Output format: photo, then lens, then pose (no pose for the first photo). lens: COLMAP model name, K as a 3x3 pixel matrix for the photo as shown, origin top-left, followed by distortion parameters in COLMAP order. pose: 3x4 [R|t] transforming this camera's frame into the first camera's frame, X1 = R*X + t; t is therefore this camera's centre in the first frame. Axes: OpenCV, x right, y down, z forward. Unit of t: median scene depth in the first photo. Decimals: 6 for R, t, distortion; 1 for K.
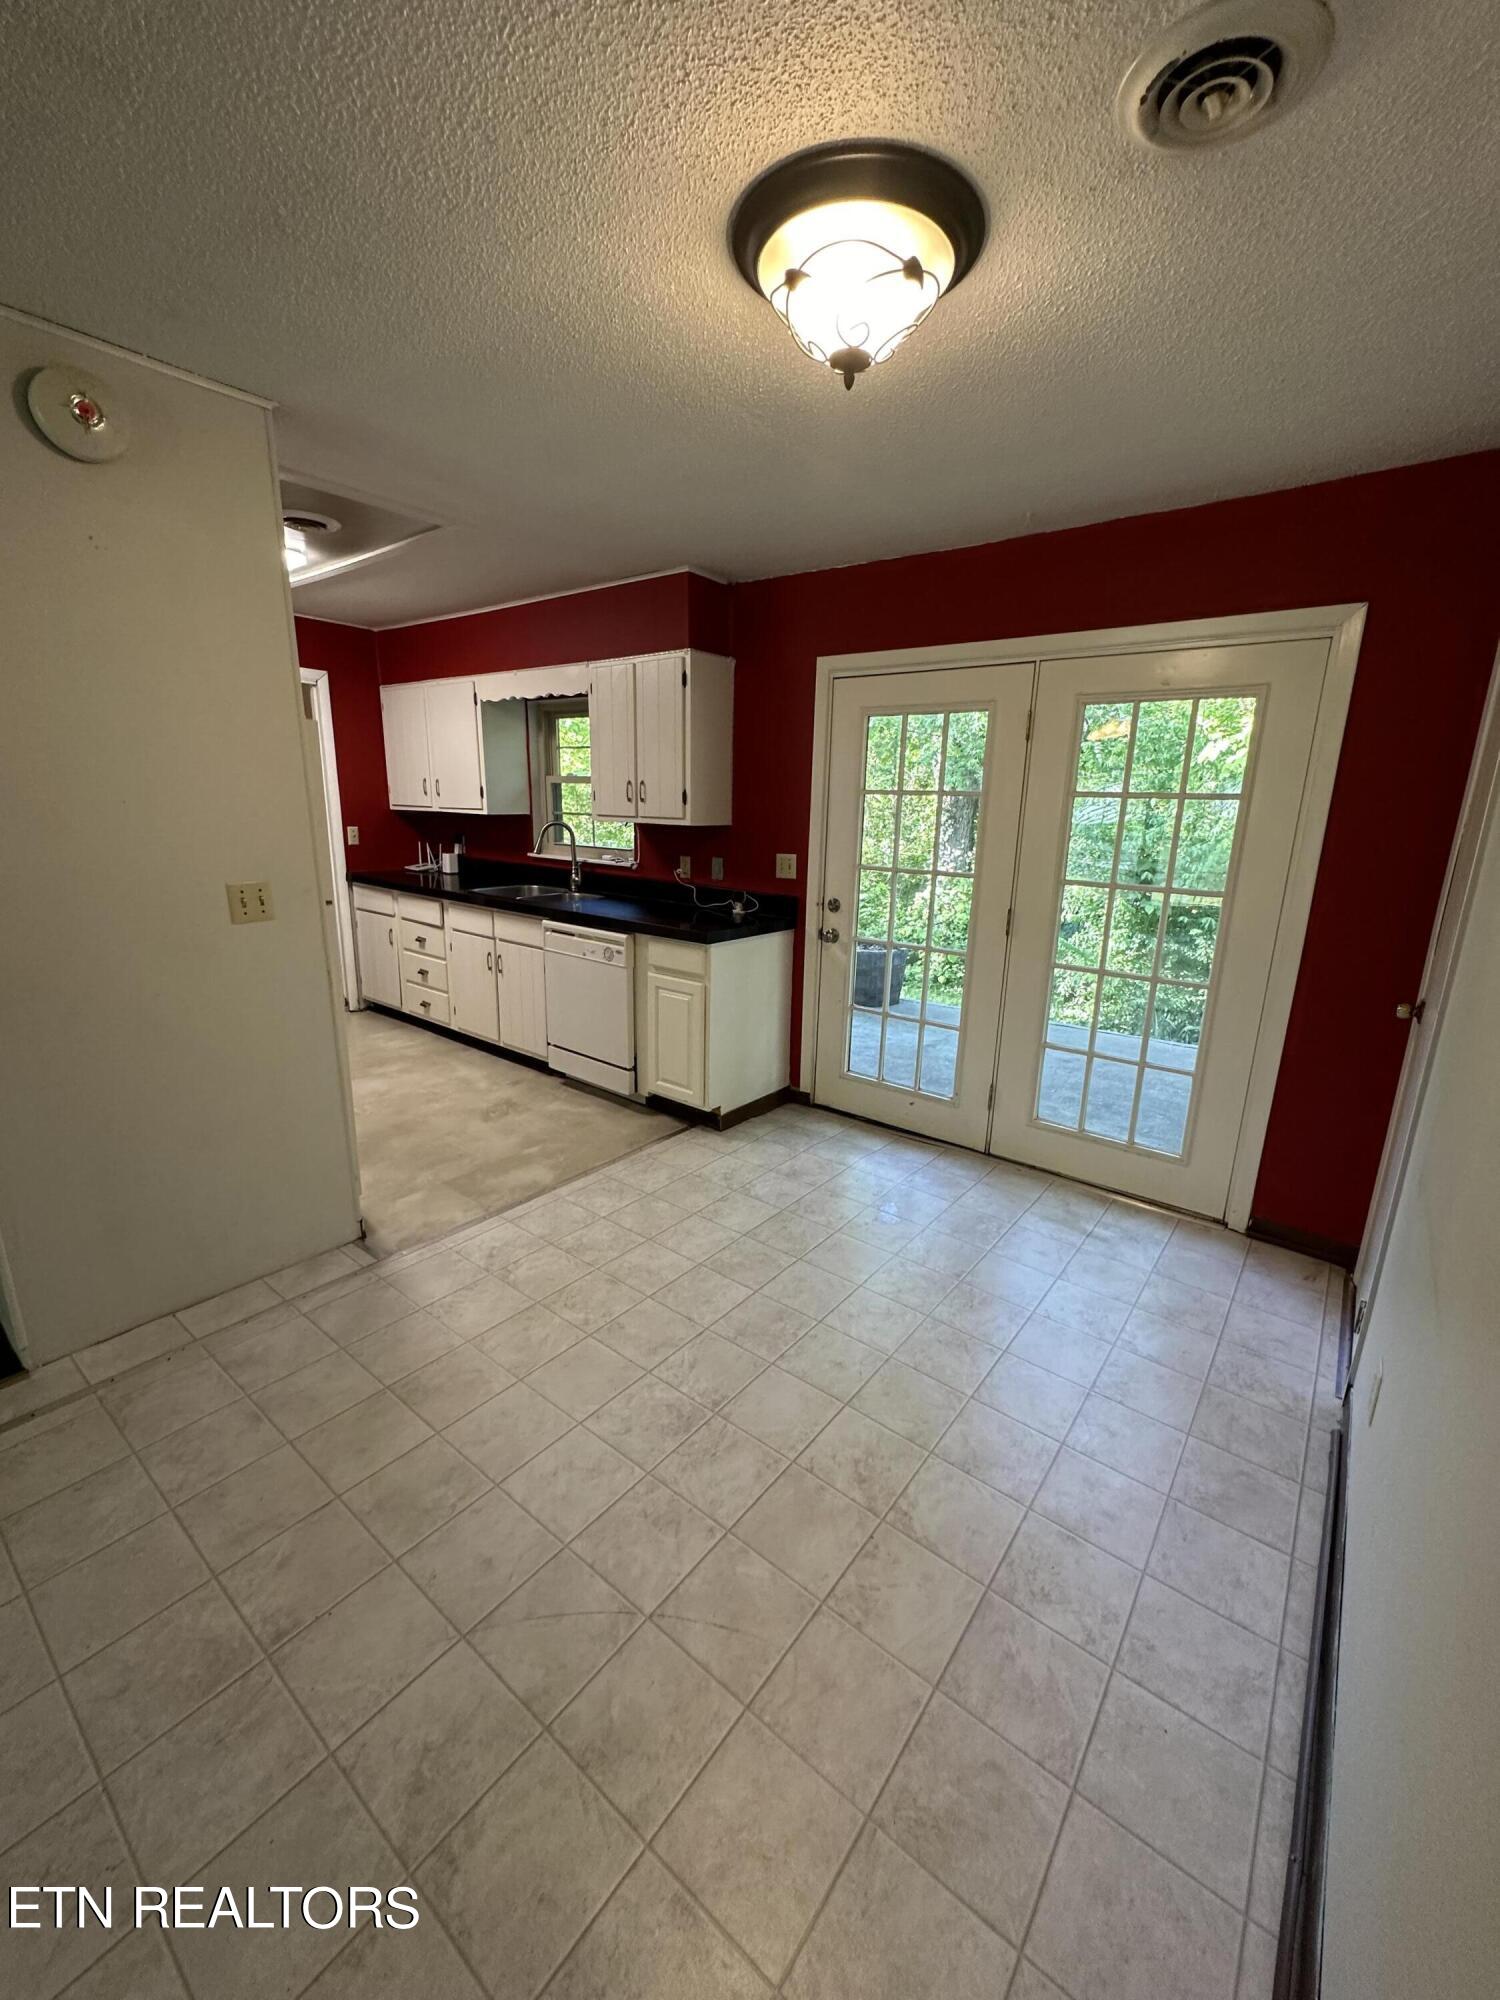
lens RADIAL K [[798.9, 0, 748.2], [0, 798.9, 997.8], [0, 0, 1]] dist [-0.004691, 0.000866]
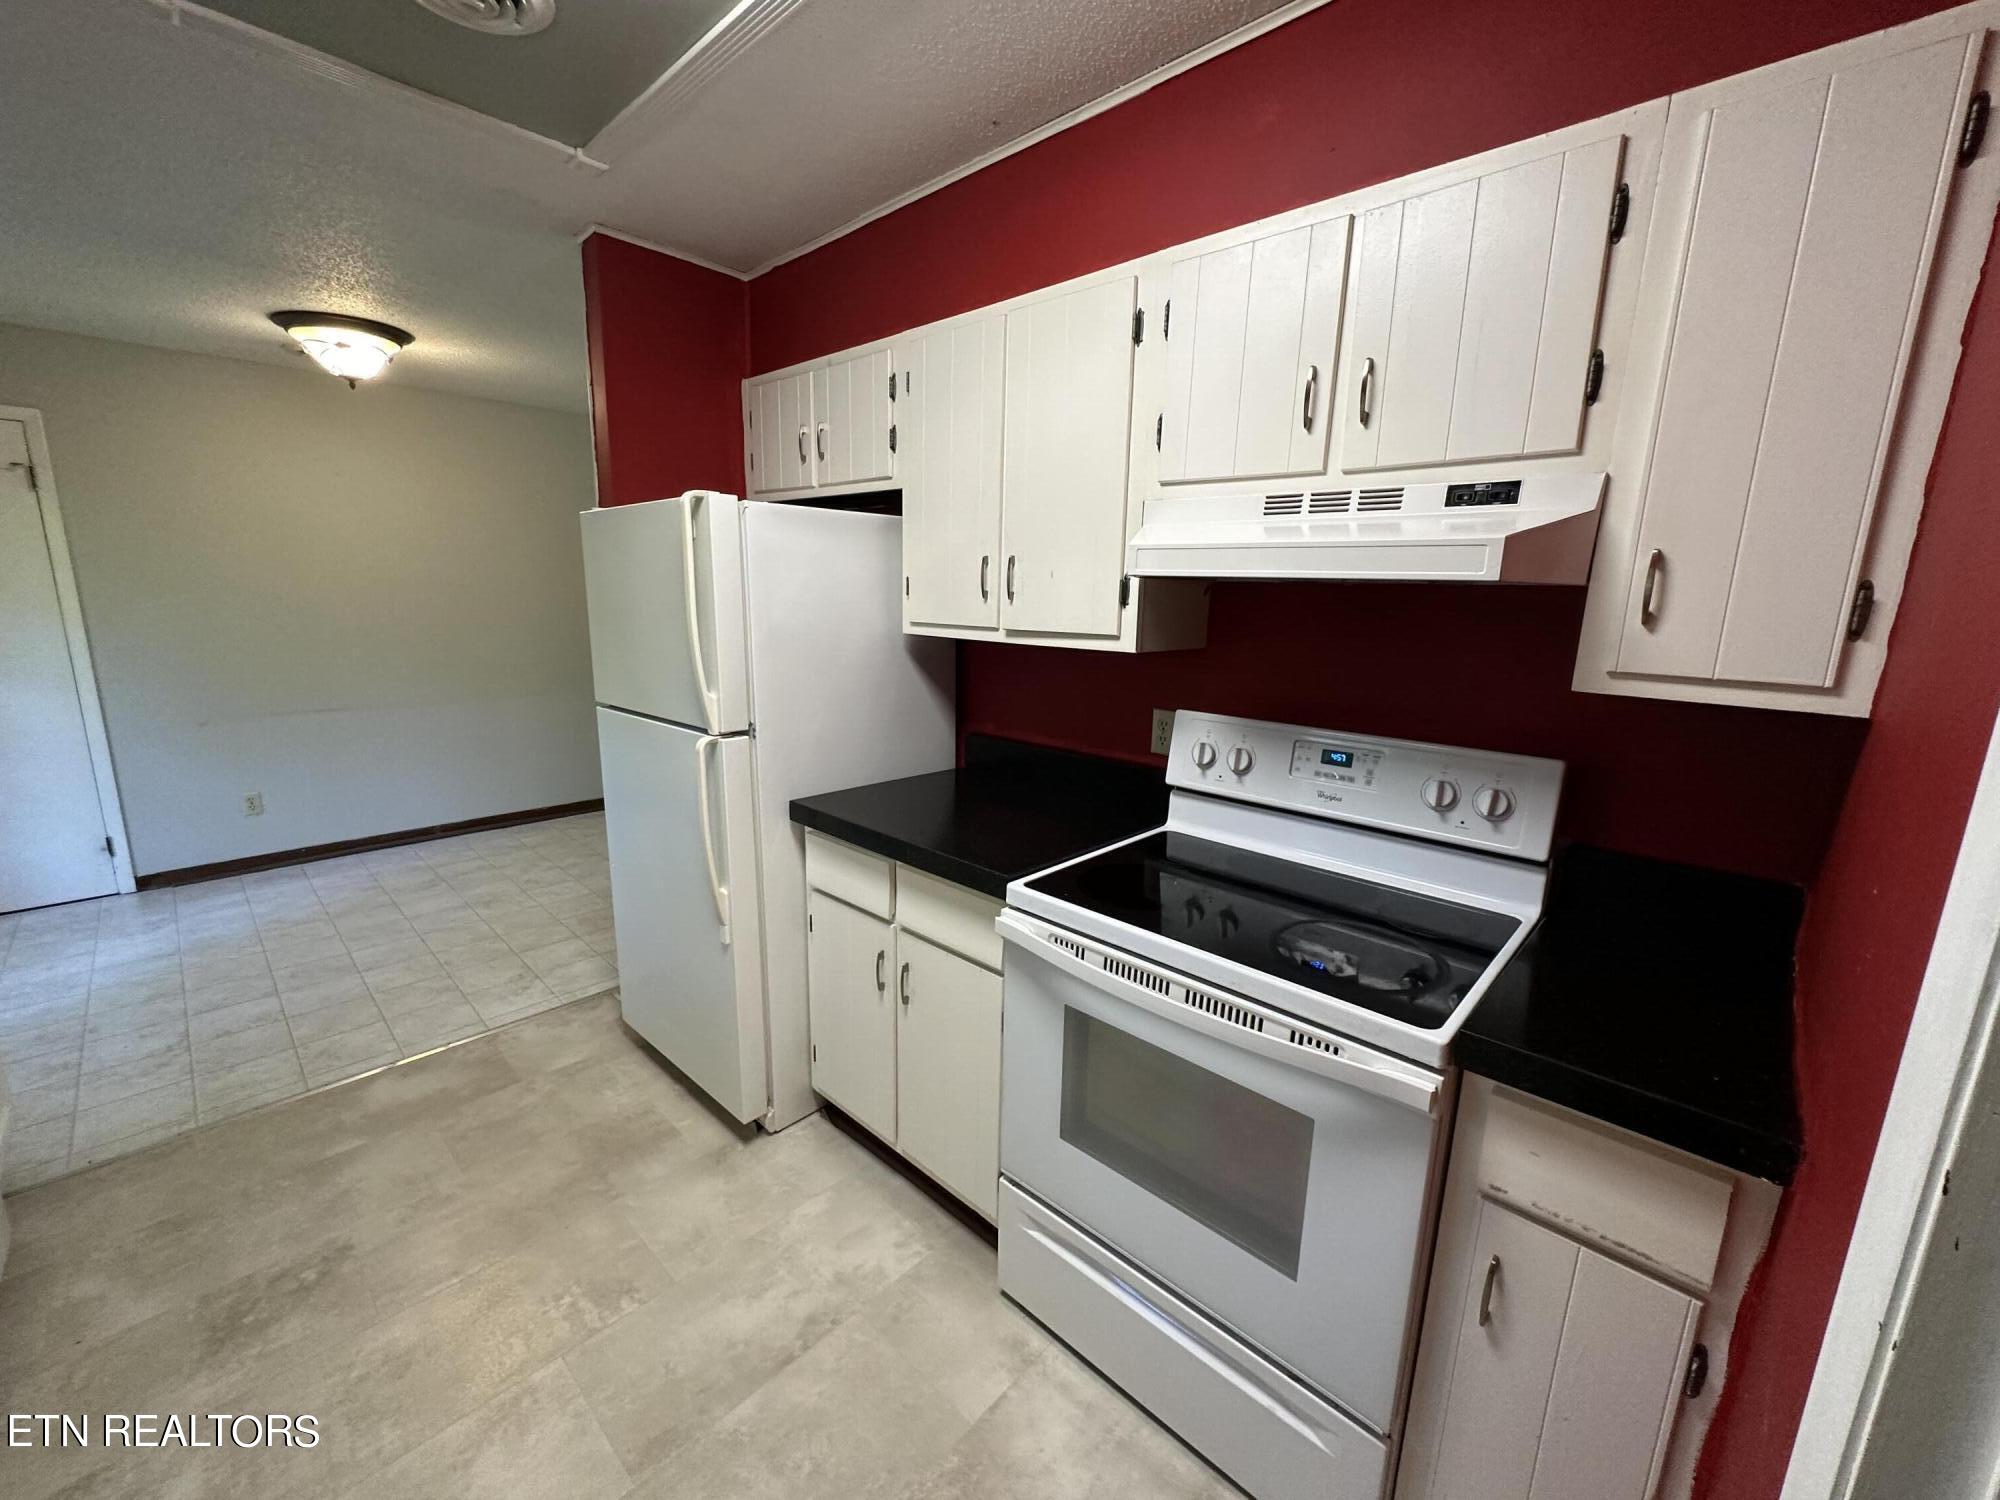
lens RADIAL K [[798.9, 0, 1005.4], [0, 798.9, 746.7], [0, 0, 1]] dist [-0.004691, 0.000866]
pose [[-0.994675, -0.065051, 0.079934, -0.657851], [-0.024428, 0.902331, 0.430351, -0.299253], [-0.100121, 0.426107, -0.899116, 1.112939]]
